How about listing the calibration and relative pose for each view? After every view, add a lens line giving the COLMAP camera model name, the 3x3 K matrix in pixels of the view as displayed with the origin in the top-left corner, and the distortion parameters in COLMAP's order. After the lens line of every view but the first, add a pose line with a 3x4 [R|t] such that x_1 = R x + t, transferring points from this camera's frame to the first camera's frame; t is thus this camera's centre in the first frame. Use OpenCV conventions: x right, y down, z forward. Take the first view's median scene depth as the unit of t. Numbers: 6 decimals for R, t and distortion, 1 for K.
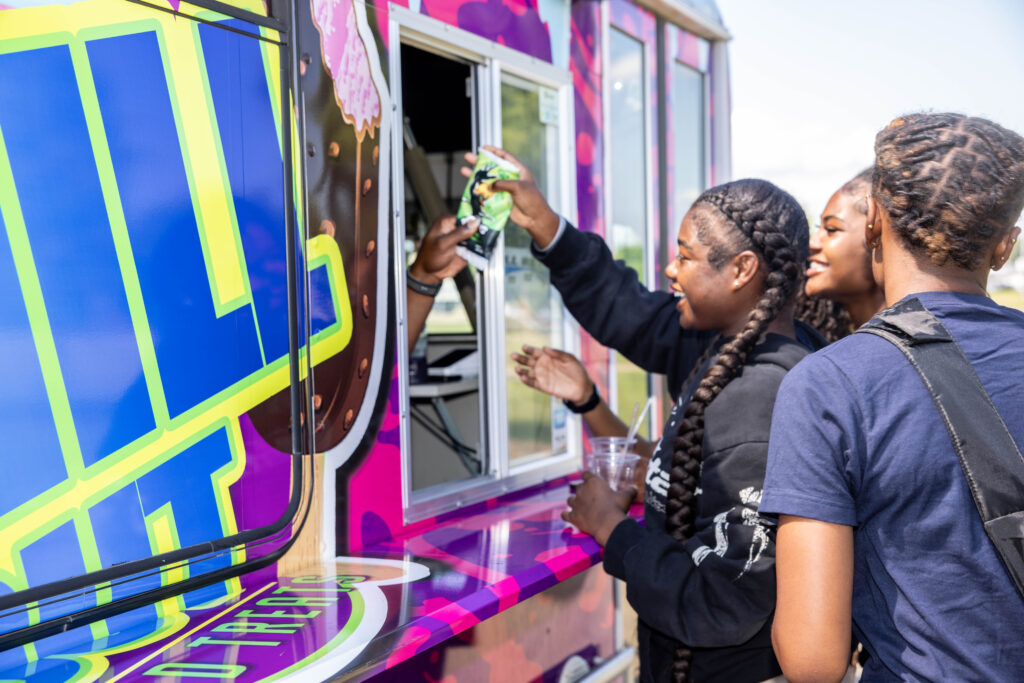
lens RADIAL K [[1478.4, 0, 510.9], [0, 1478.4, 344.2], [0, 0, 1]] dist [0.045179, 0.000000]
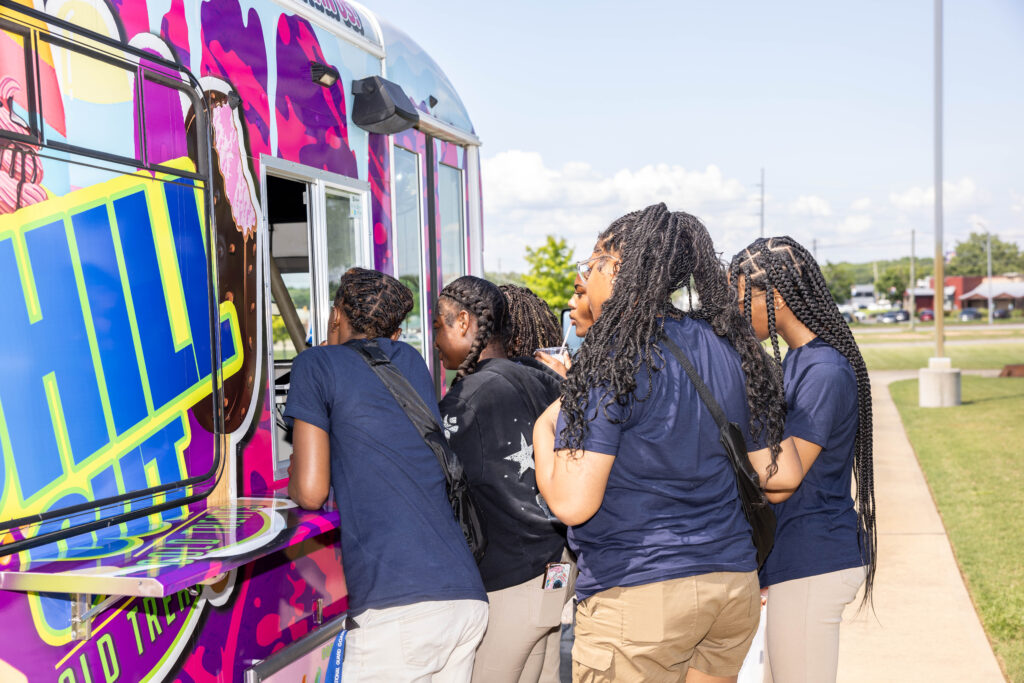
lens RADIAL K [[1356.6, 0, 511.8], [0, 1356.6, 344.8], [0, 0, 1]] dist [0.024148, 0.000000]
pose [[0.987248, -0.014424, 0.158532, -0.057439], [0.017261, 0.999714, -0.016534, 0.005475], [-0.158249, 0.019060, 0.987215, -0.561967]]
